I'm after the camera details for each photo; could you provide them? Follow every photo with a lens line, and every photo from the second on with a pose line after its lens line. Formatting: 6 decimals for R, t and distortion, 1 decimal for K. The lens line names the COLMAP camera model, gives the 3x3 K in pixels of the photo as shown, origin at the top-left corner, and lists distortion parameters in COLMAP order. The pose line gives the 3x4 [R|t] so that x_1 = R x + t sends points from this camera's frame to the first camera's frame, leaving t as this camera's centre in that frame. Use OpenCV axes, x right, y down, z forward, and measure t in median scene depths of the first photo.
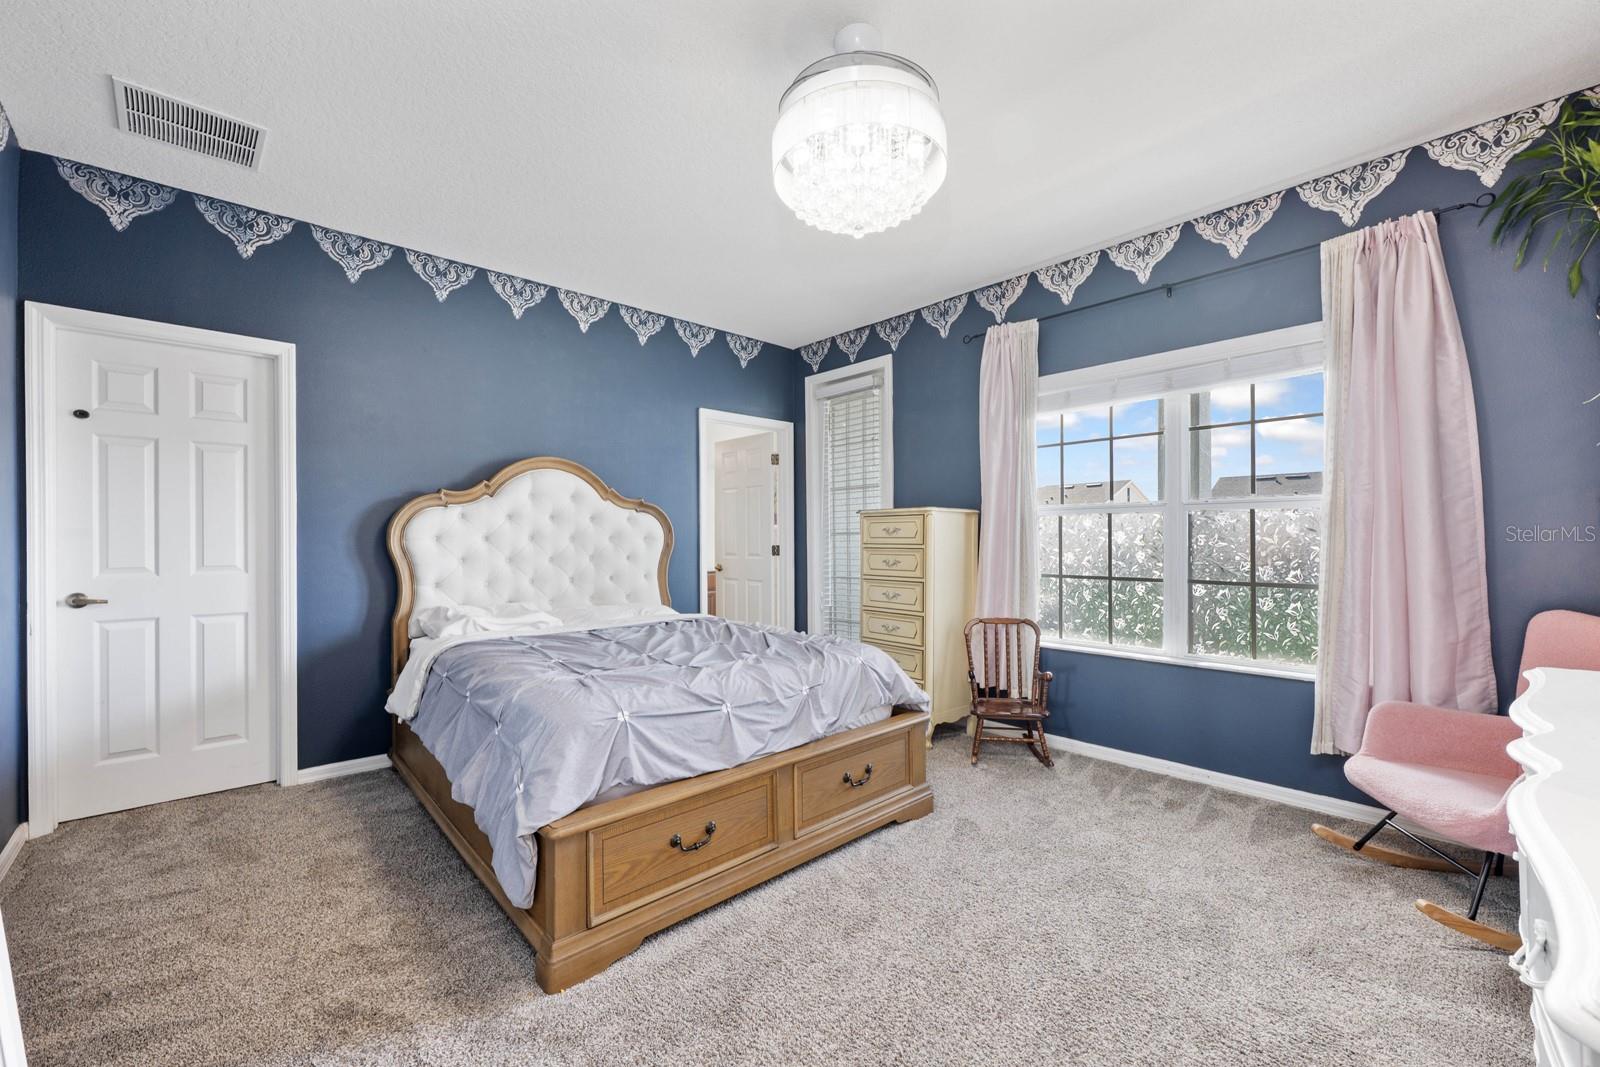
lens RADIAL K [[644.3, 0, 801.4], [0, 644.3, 541.5], [0, 0, 1]] dist [-0.002982, -0.000073]
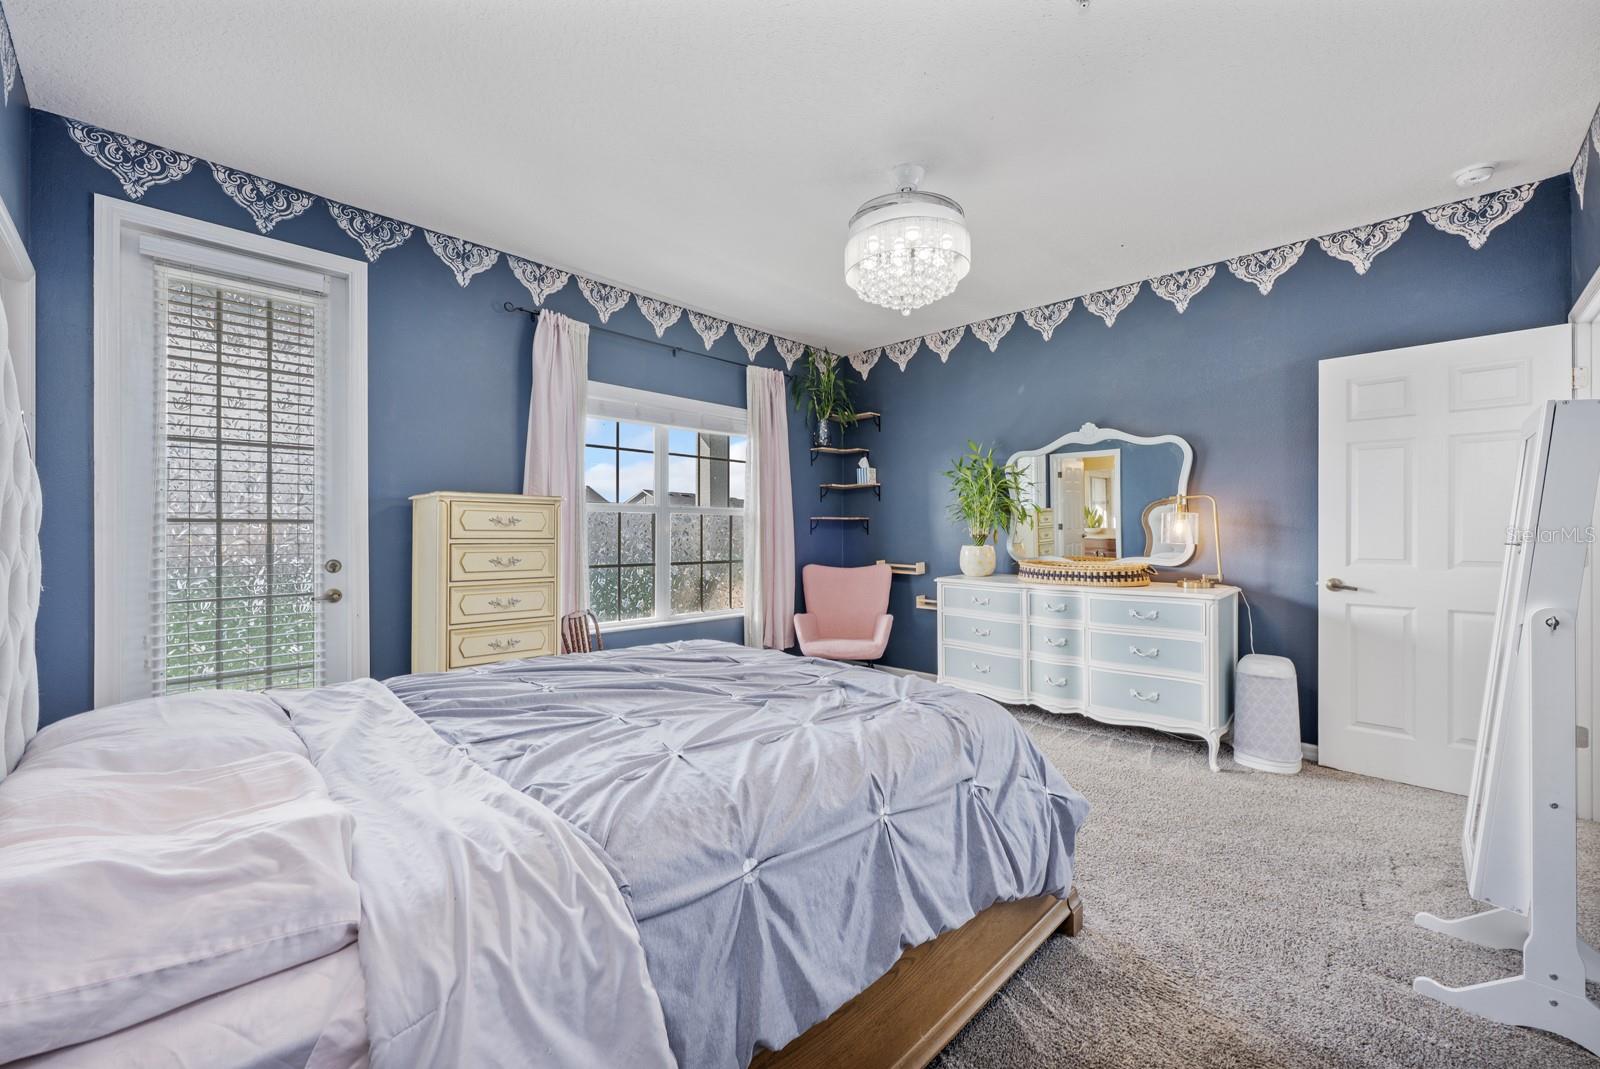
lens RADIAL K [[644.3, 0, 801.4], [0, 644.3, 532.8], [0, 0, 1]] dist [-0.002982, -0.000073]
pose [[-0.059943, 0.000981, 0.998201, -0.718333], [-0.002667, 0.999996, -0.001143, -0.003369], [-0.998198, -0.002731, -0.059940, 0.718430]]
